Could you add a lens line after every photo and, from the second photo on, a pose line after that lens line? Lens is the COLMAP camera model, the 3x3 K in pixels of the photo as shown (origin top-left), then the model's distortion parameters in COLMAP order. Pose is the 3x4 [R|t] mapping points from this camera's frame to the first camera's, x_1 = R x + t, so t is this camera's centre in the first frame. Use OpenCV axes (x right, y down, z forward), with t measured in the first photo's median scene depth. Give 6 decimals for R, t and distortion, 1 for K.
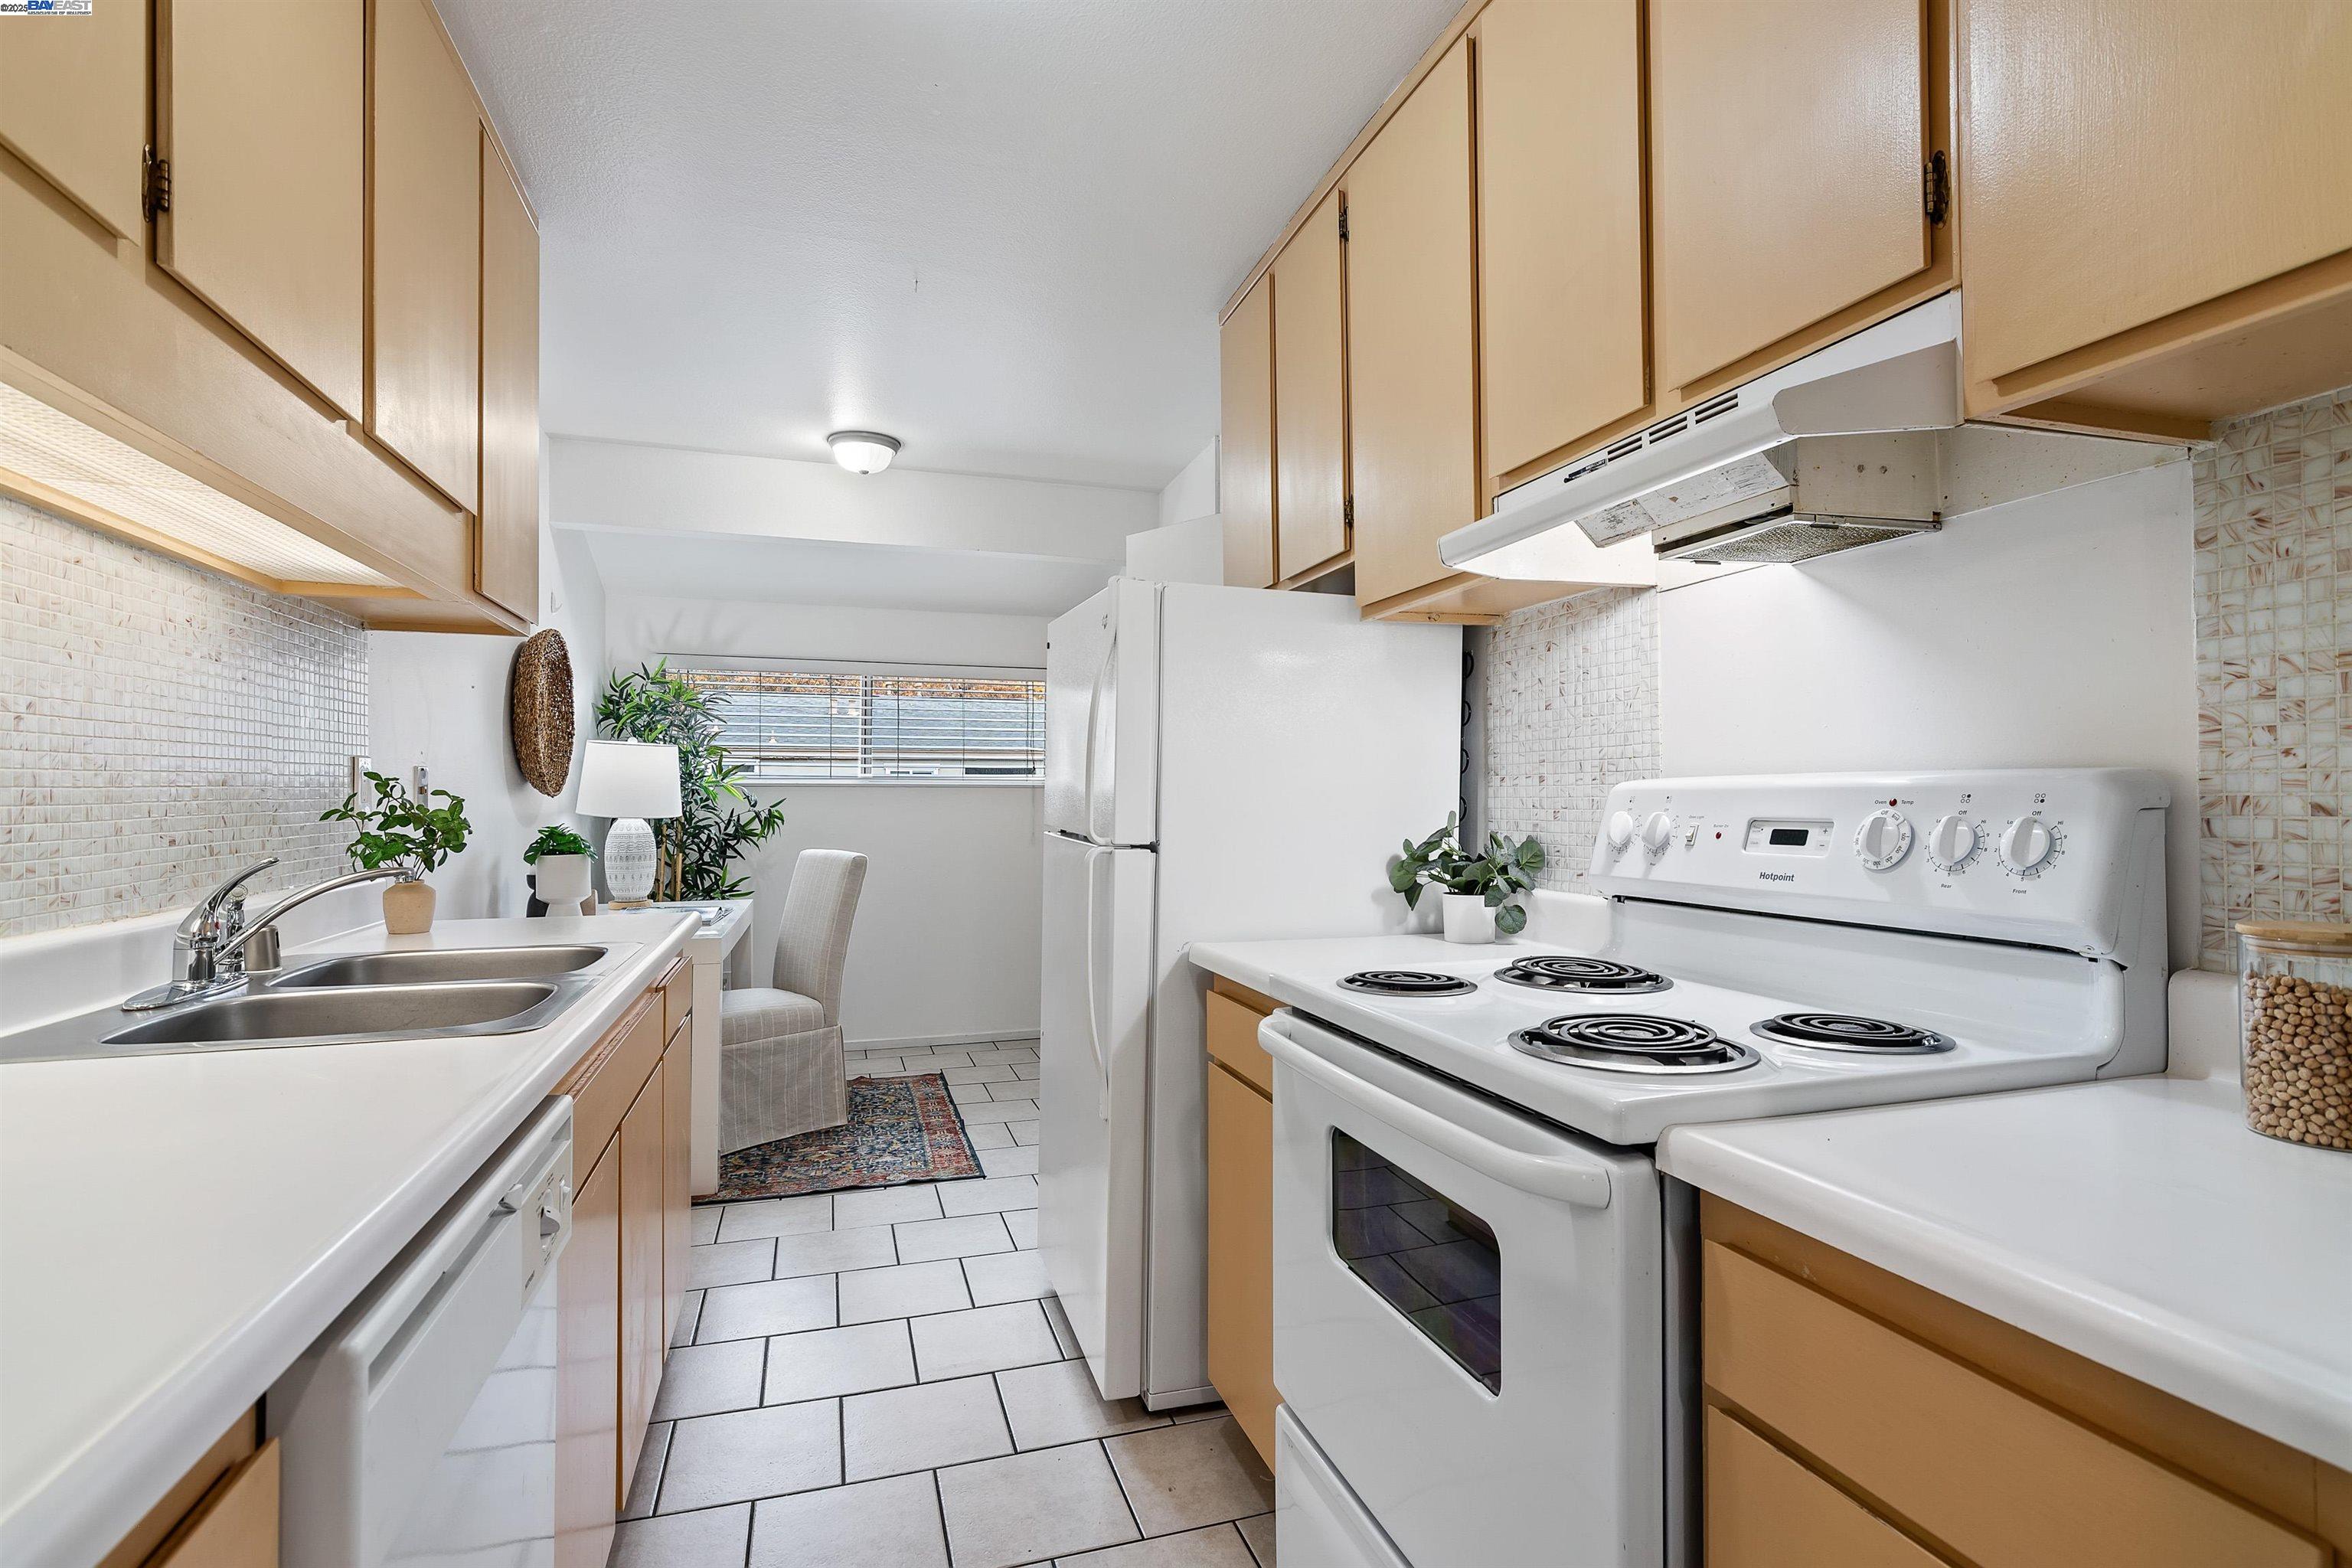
lens RADIAL K [[1144.5, 0, 1168.7], [0, 1144.5, 775.3], [0, 0, 1]] dist [0.007299, 0.002027]
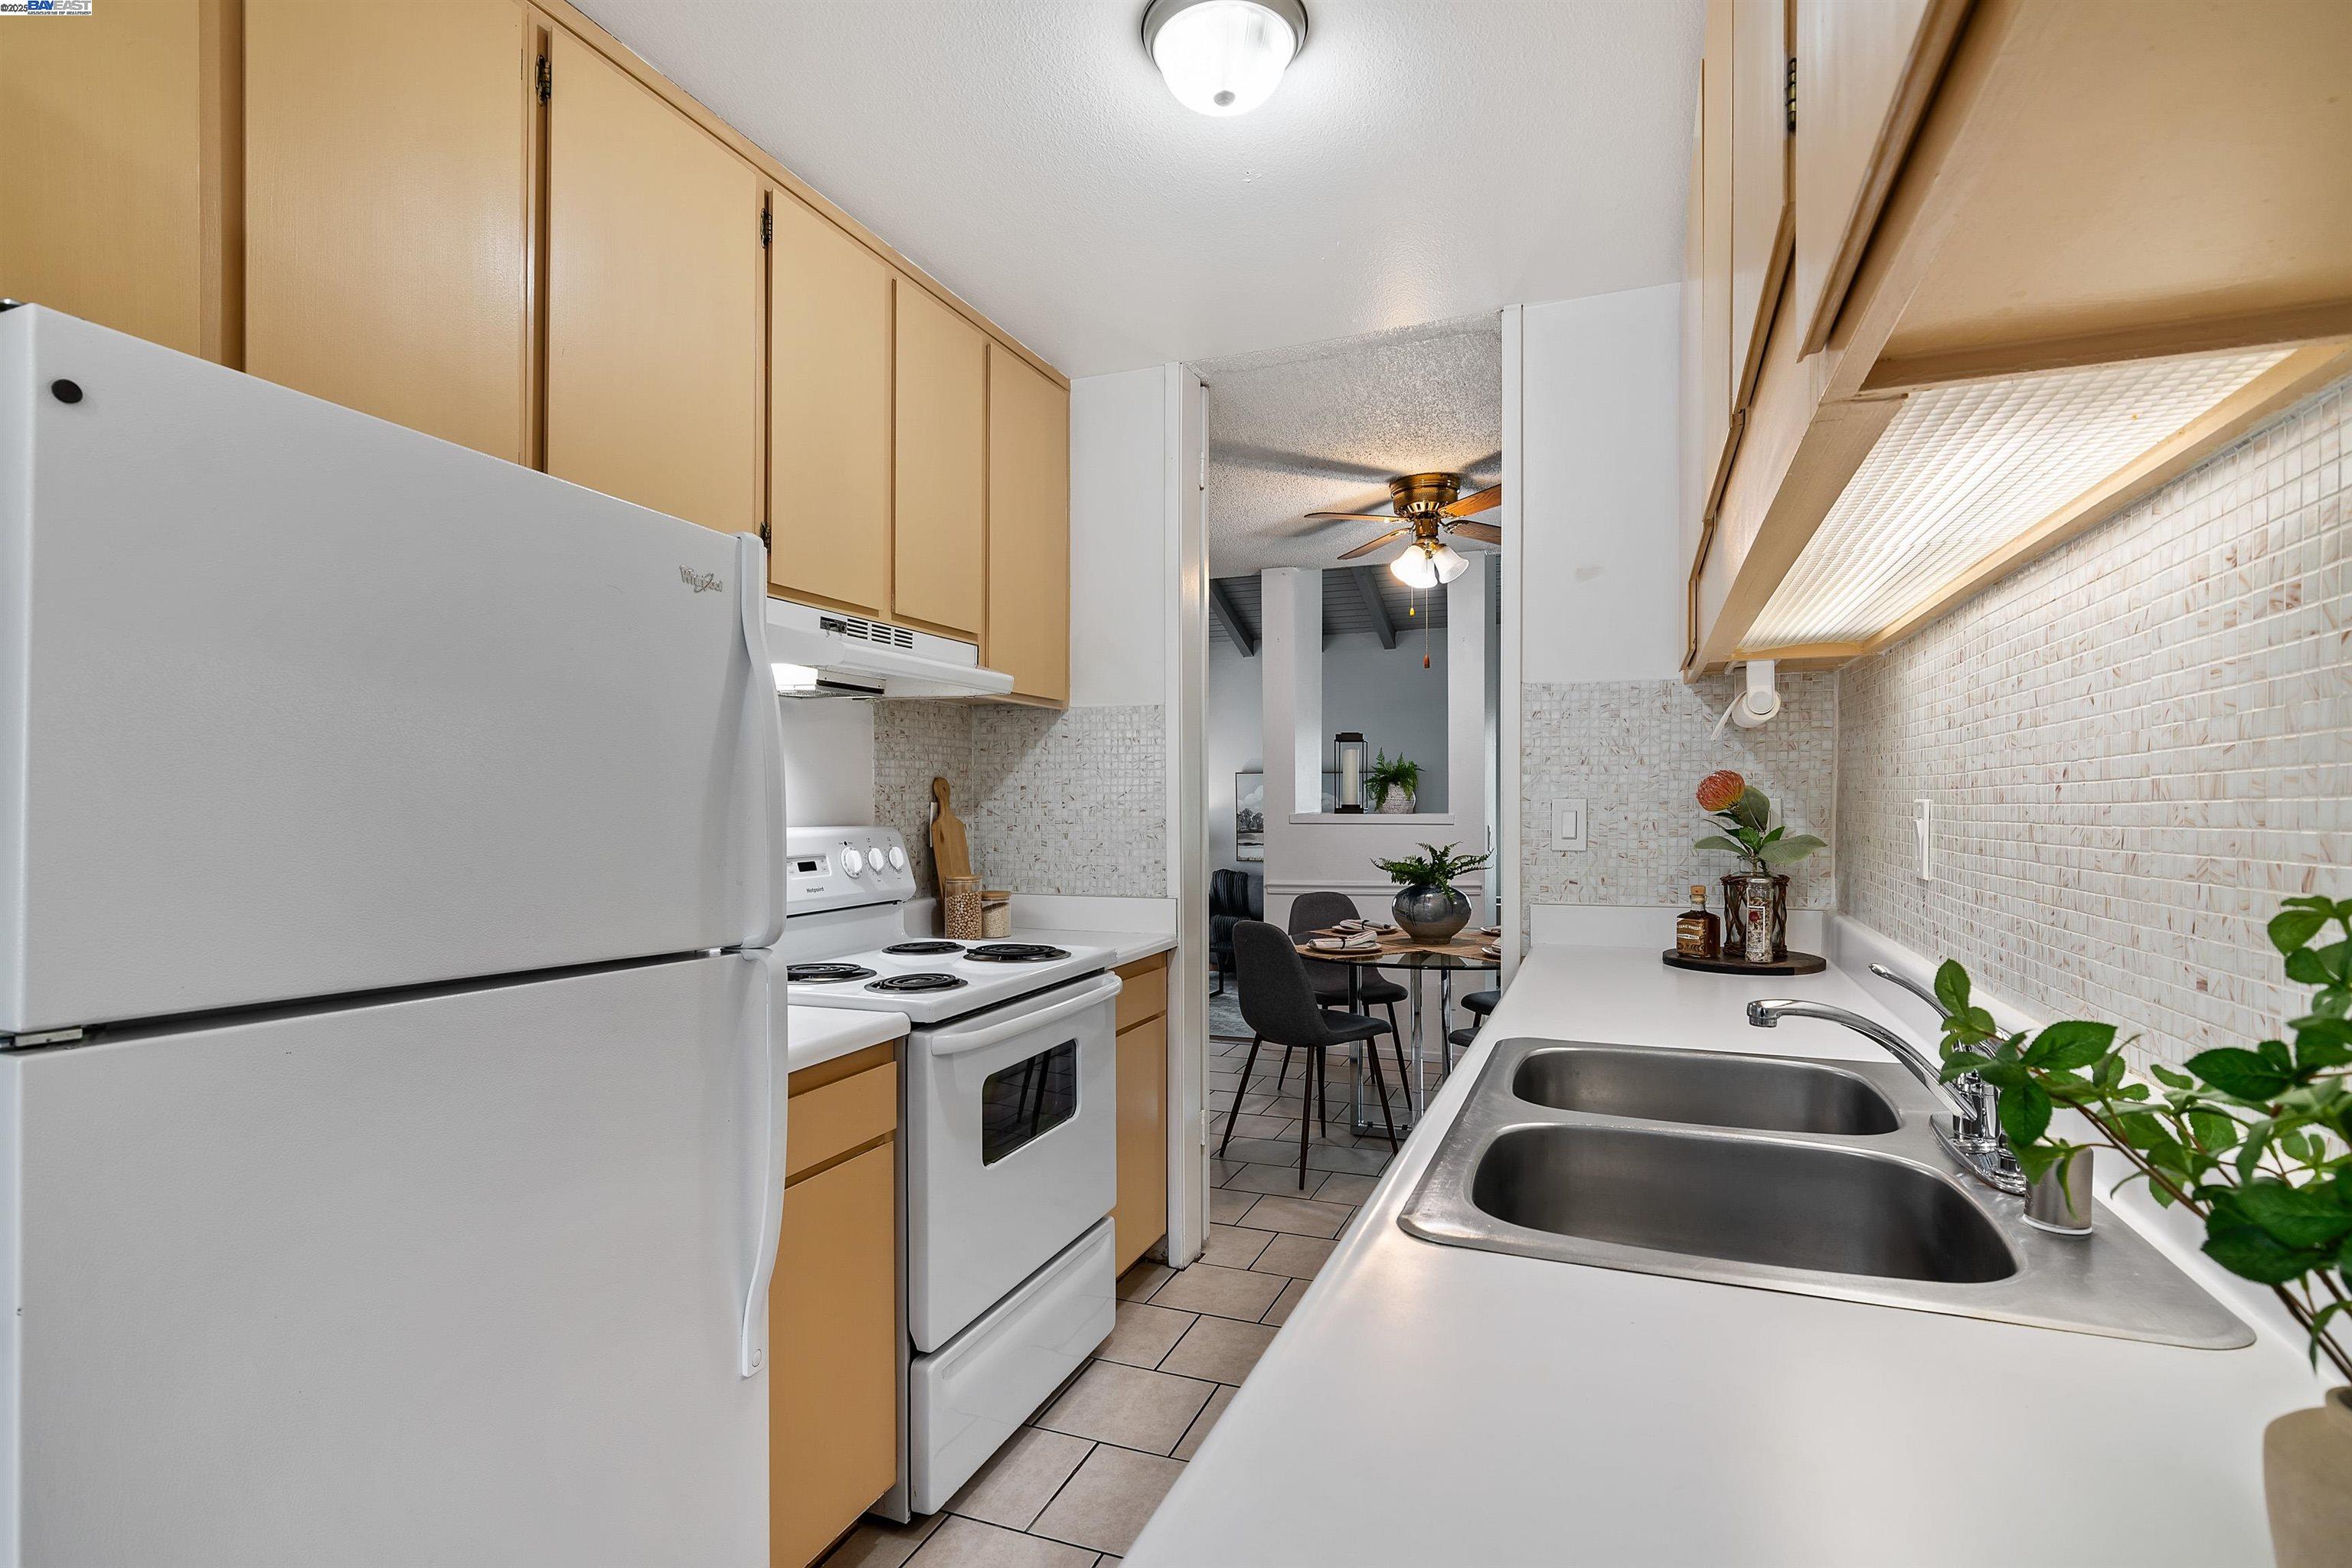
lens RADIAL K [[1144.5, 0, 1180.0], [0, 1144.5, 795.5], [0, 0, 1]] dist [0.007299, 0.002027]
pose [[-0.779608, 0.007881, 0.626218, -0.622105], [-0.007489, 0.999732, -0.021906, -0.011653], [-0.626223, -0.021768, -0.779340, 1.295169]]
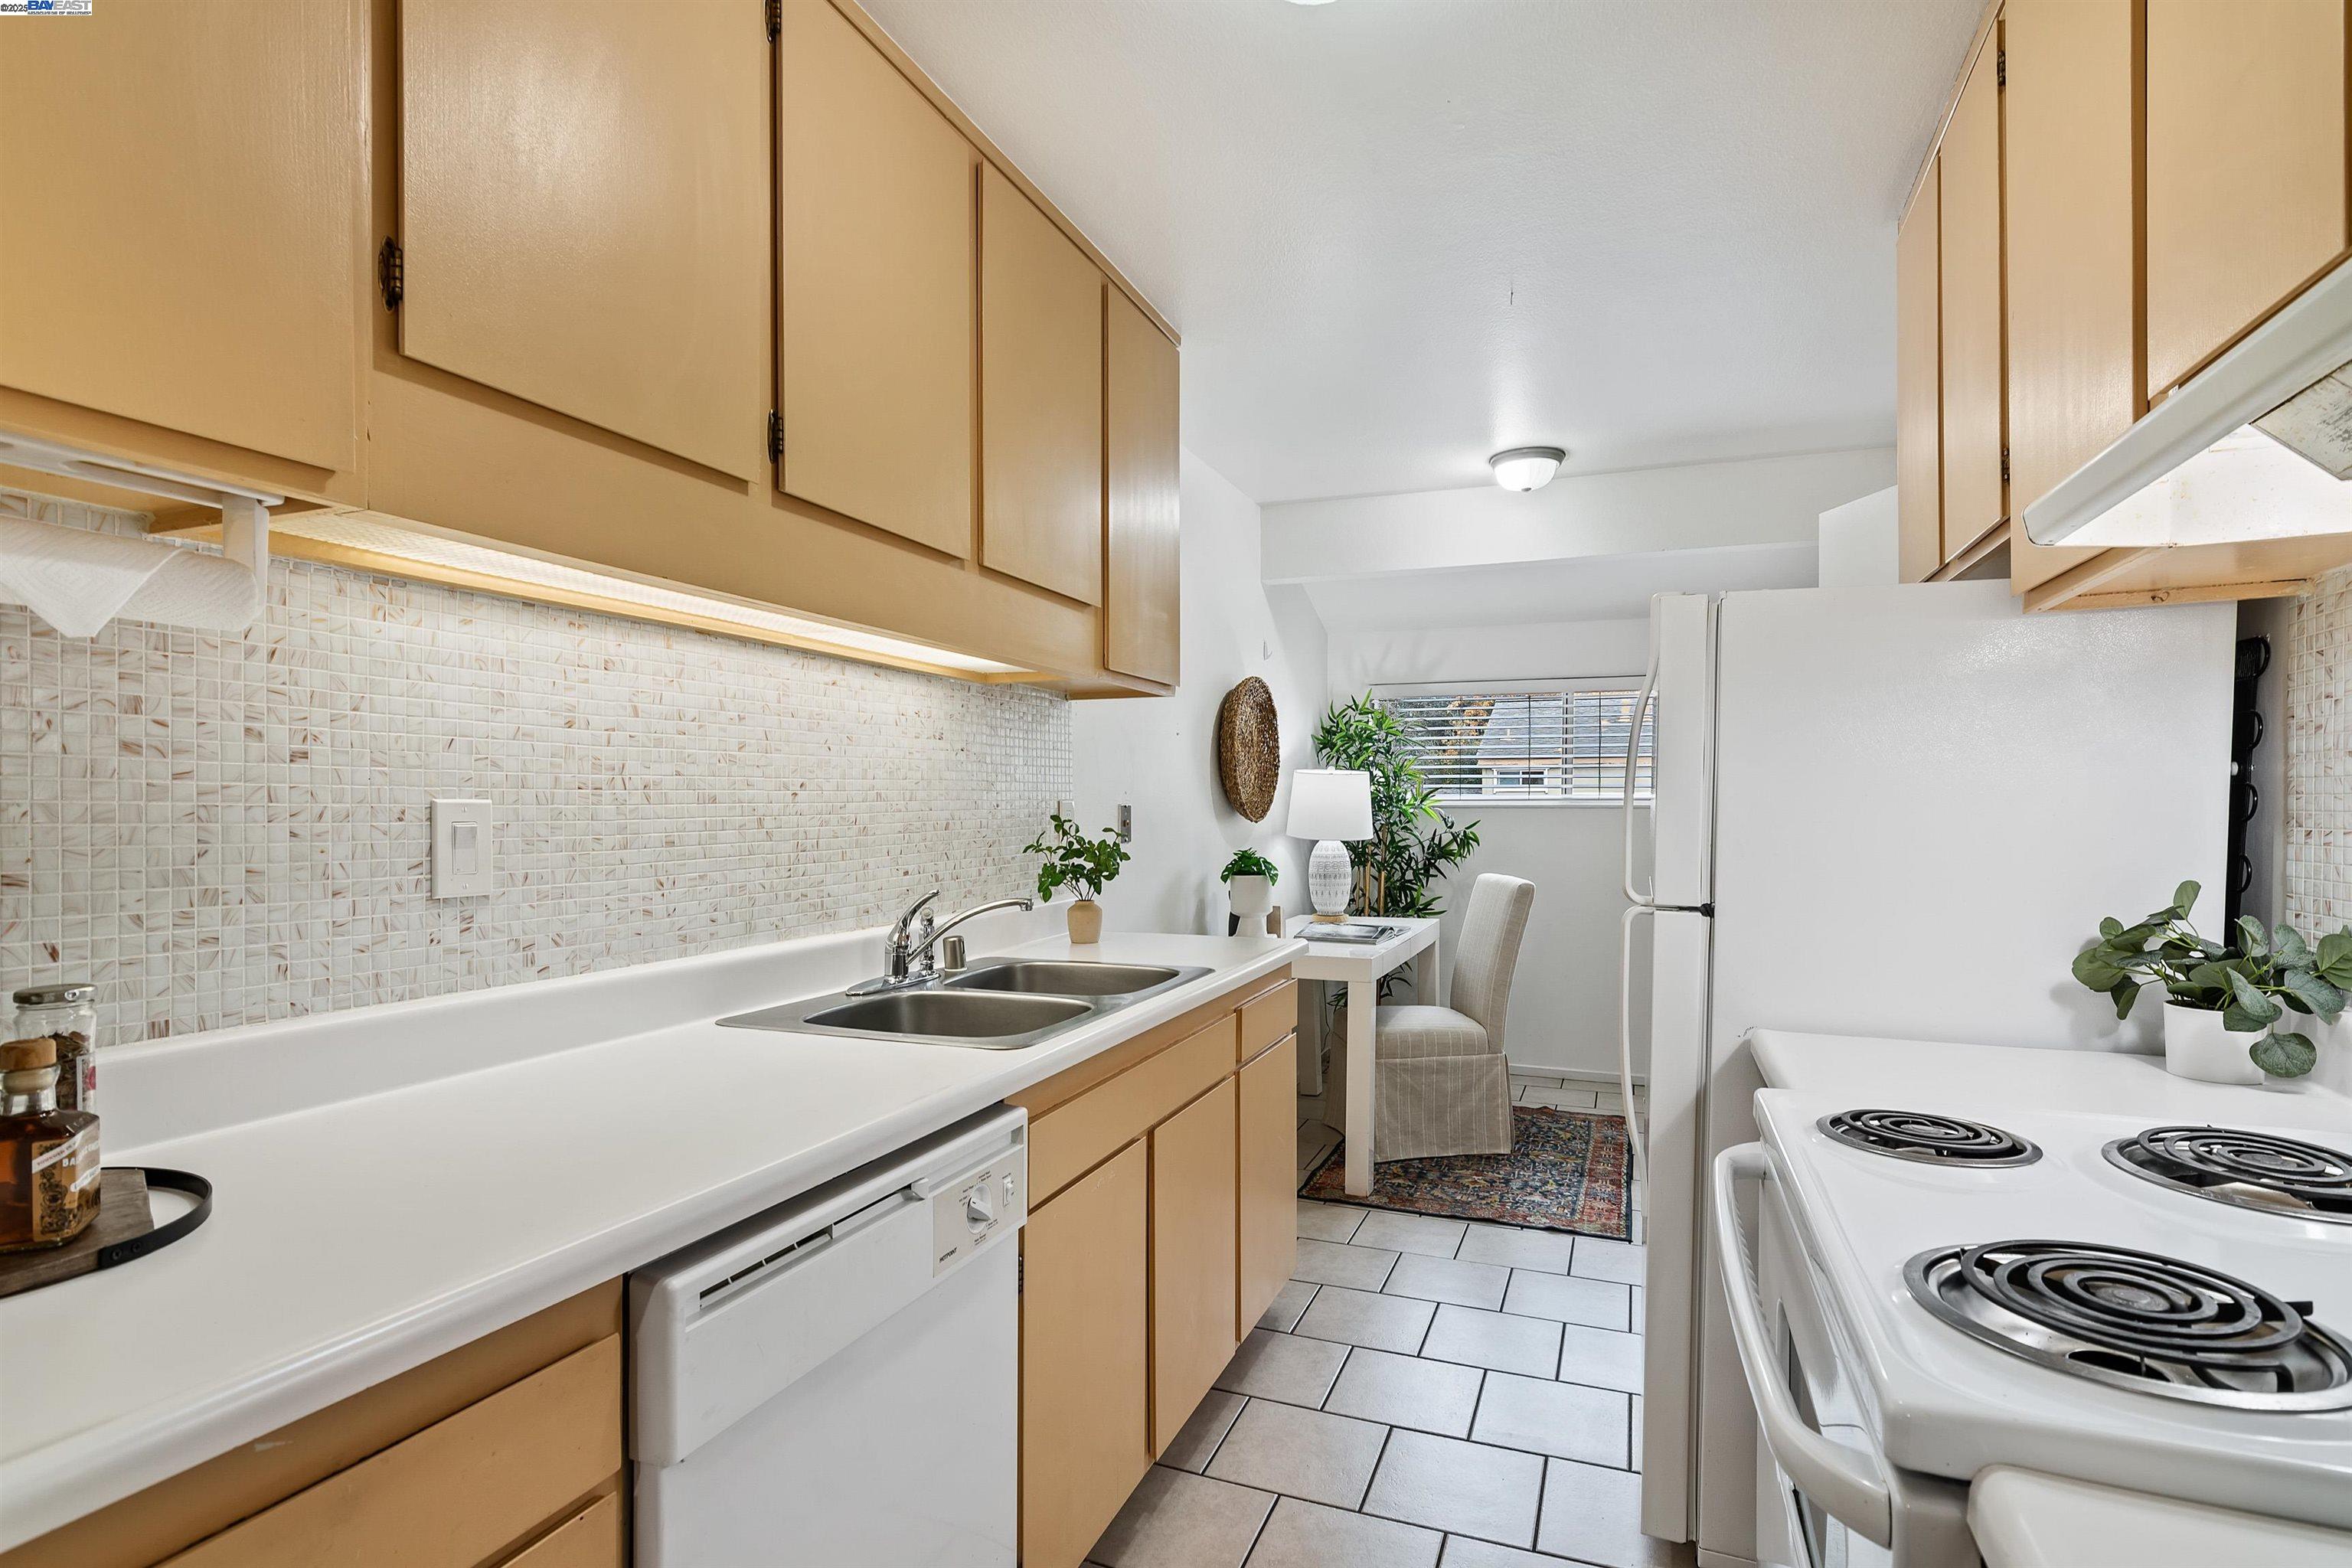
lens RADIAL K [[1144.5, 0, 1174.3], [0, 1144.5, 807.5], [0, 0, 1]] dist [0.007299, 0.002027]
pose [[0.780640, 0.000482, -0.624981, 0.195487], [0.014712, 0.999708, 0.019148, -0.032639], [0.624808, -0.024142, 0.780405, 0.088783]]
